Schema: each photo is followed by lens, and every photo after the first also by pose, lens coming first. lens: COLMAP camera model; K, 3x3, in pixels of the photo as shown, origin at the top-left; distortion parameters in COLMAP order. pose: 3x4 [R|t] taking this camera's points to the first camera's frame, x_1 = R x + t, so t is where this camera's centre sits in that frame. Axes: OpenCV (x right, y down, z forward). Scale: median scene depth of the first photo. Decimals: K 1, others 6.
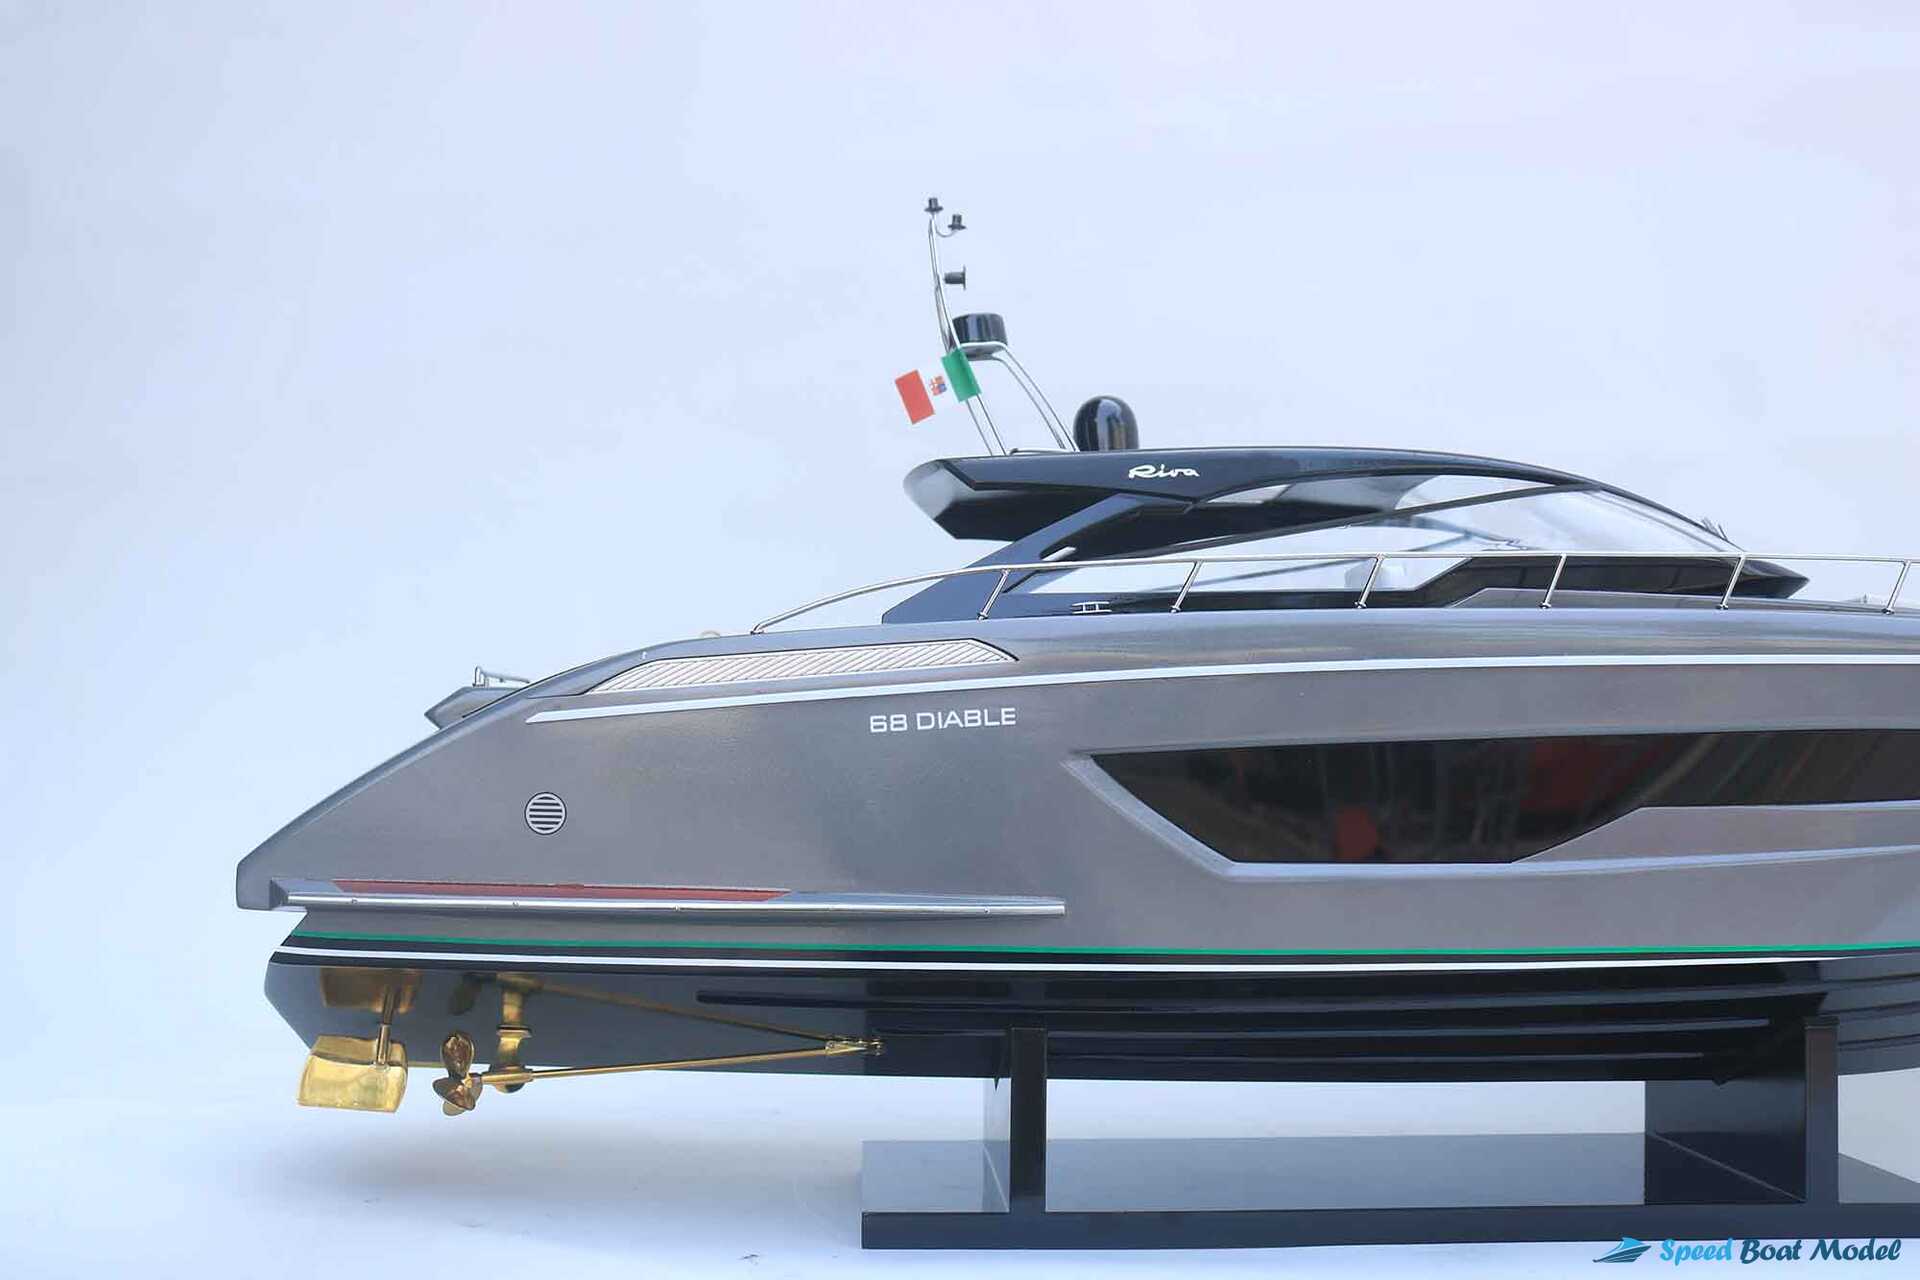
lens RADIAL K [[1914.2, 0, 962.0], [0, 1914.2, 622.6], [0, 0, 1]] dist [-0.089198, 0.000000]
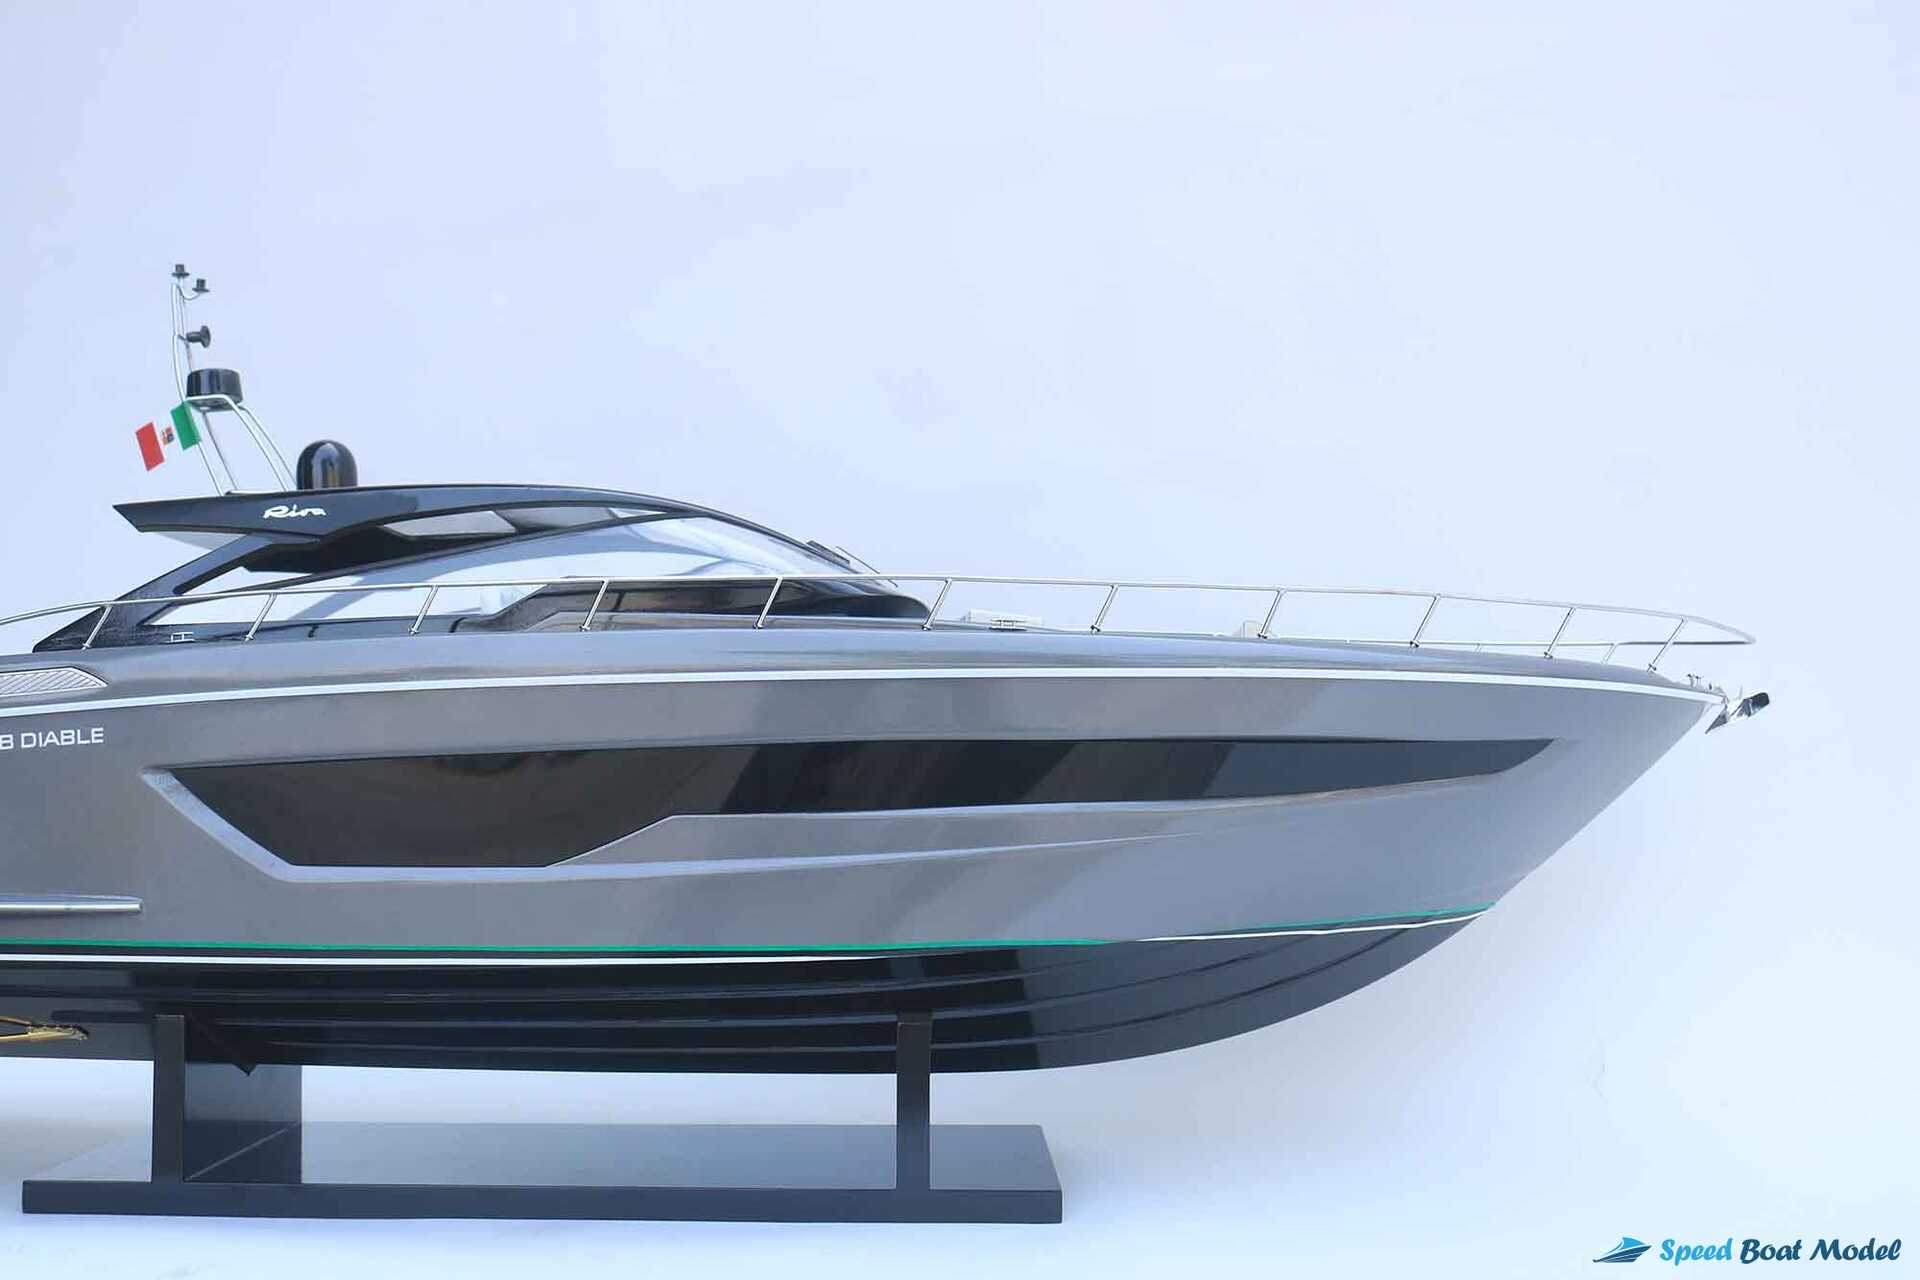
lens RADIAL K [[1914.2, 0, 946.8], [0, 1914.2, 621.1], [0, 0, 1]] dist [-0.089198, 0.000000]
pose [[0.998554, -0.017652, -0.050784, 0.530685], [0.017514, 0.999842, -0.003161, -0.005662], [0.050831, 0.002267, 0.998705, -0.071498]]
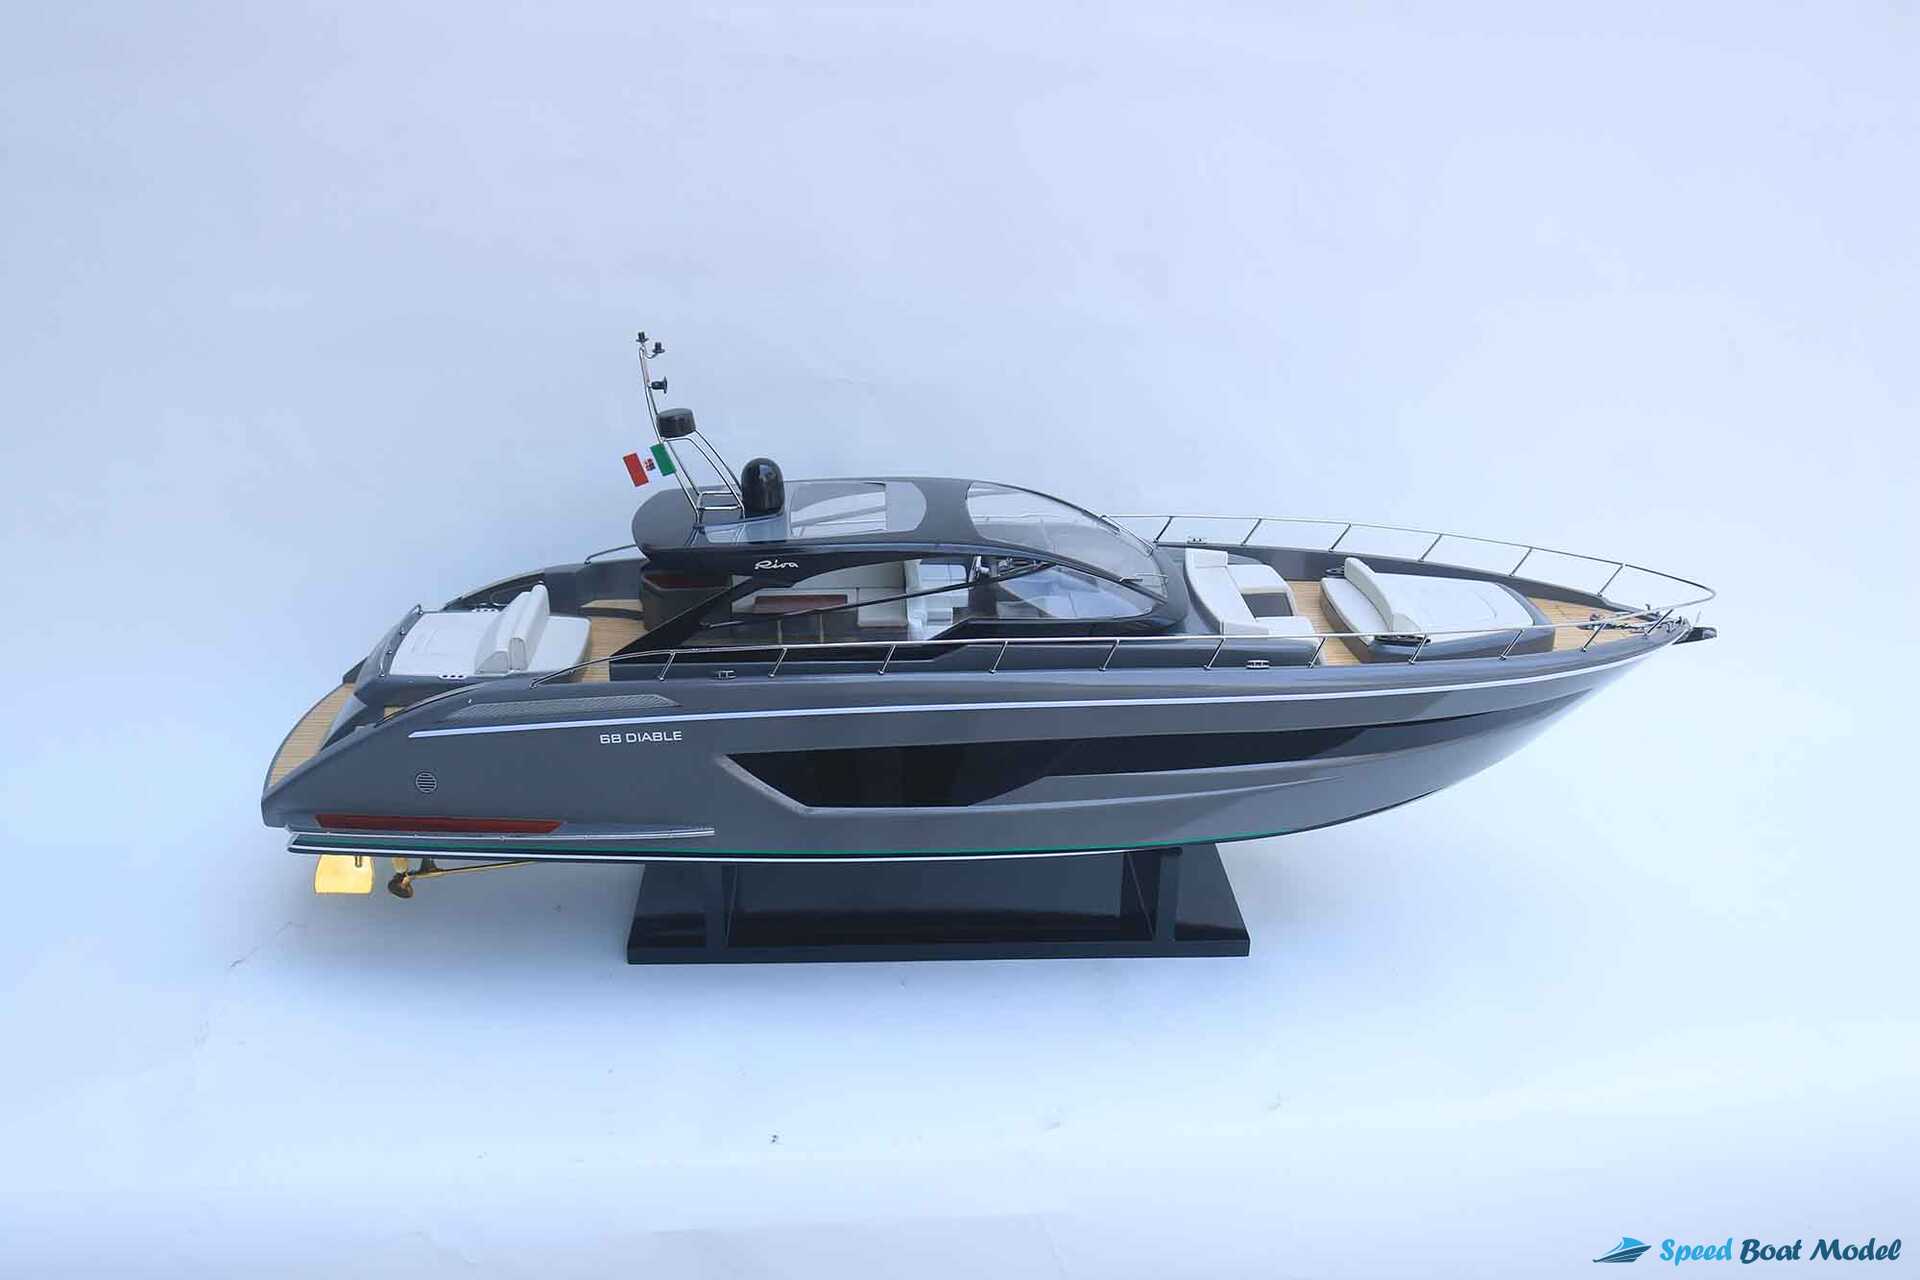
lens RADIAL K [[1812.2, 0, 948.0], [0, 1812.2, 648.5], [0, 0, 1]] dist [-0.108576, 0.000000]
pose [[0.999951, 0.002286, -0.009661, 0.264174], [0.002436, 0.886908, 0.461939, -0.722373], [0.009624, -0.461940, 0.886859, -0.398439]]
